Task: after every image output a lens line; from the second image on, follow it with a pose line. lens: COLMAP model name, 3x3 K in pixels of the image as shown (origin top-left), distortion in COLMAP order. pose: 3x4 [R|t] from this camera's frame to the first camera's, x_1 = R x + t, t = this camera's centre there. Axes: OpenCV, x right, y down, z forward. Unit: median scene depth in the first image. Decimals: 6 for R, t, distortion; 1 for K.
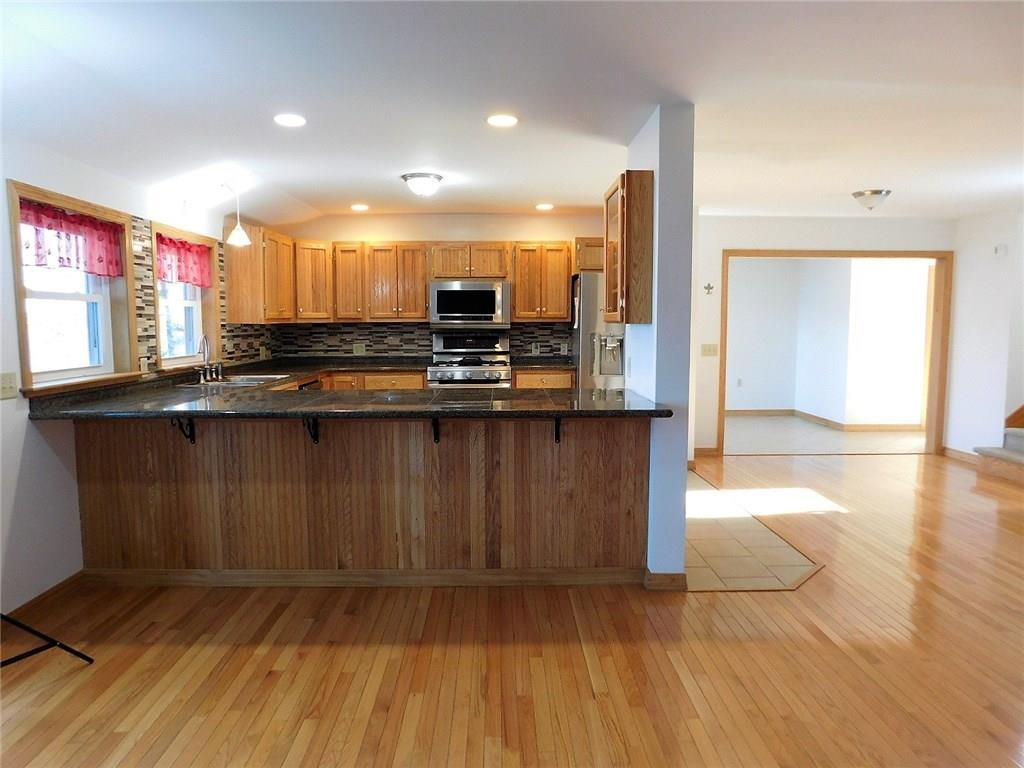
lens RADIAL K [[672.2, 0, 512.0], [0, 672.2, 384.0], [0, 0, 1]] dist [-0.066157, 0.054420]
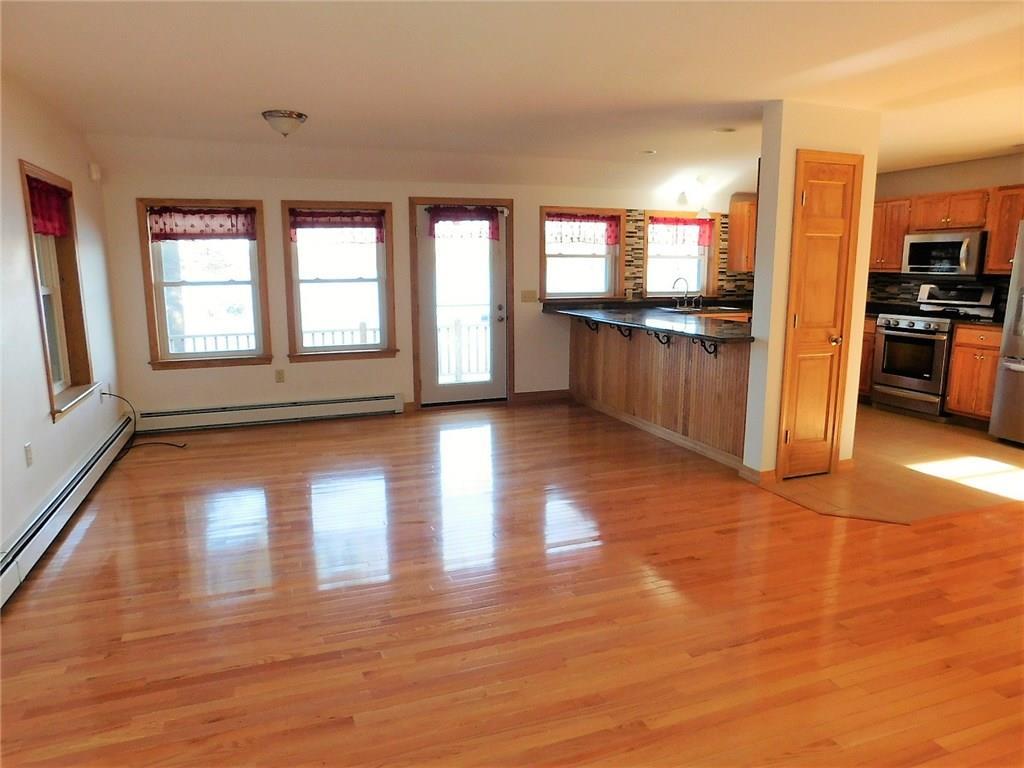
lens RADIAL K [[672.2, 0, 512.0], [0, 672.2, 384.0], [0, 0, 1]] dist [-0.066157, 0.054420]
pose [[0.341415, 0.167543, -0.924860, 1.058215], [-0.091607, 0.985231, 0.144663, -0.020584], [0.935438, 0.035333, 0.351721, 0.080960]]
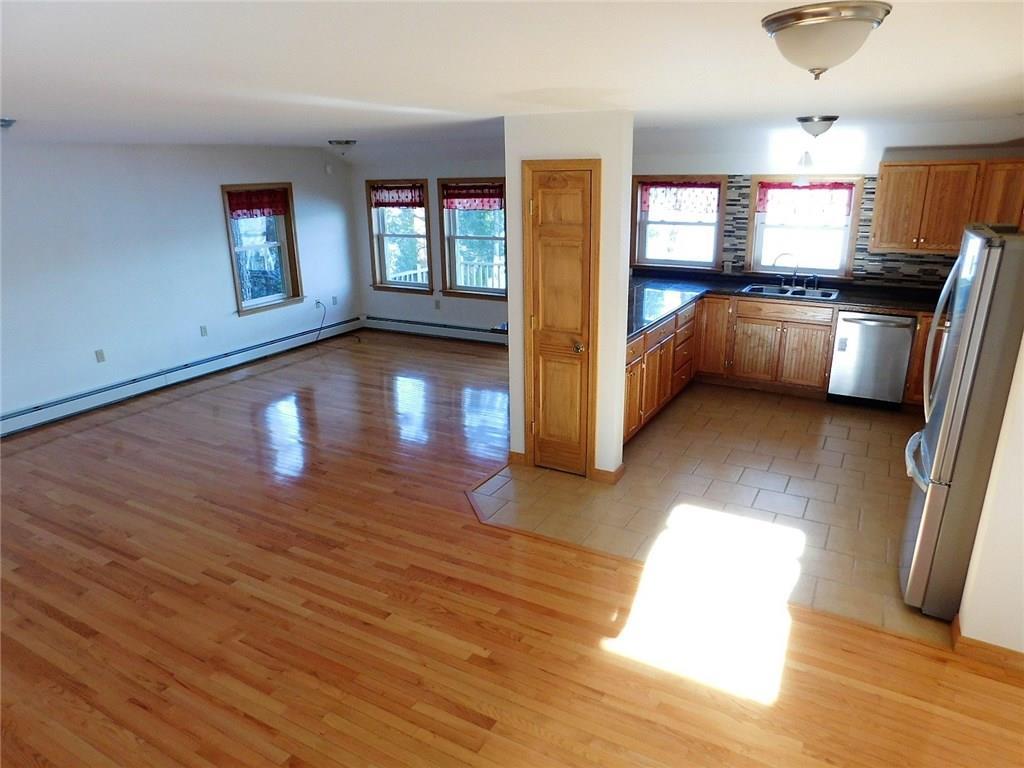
lens RADIAL K [[672.2, 0, 512.0], [0, 672.2, 384.0], [0, 0, 1]] dist [-0.066157, 0.054420]
pose [[-0.499653, 0.269813, -0.823133, 1.193499], [-0.068537, 0.934959, 0.348071, -0.302232], [0.863510, 0.230330, -0.448663, 1.371704]]
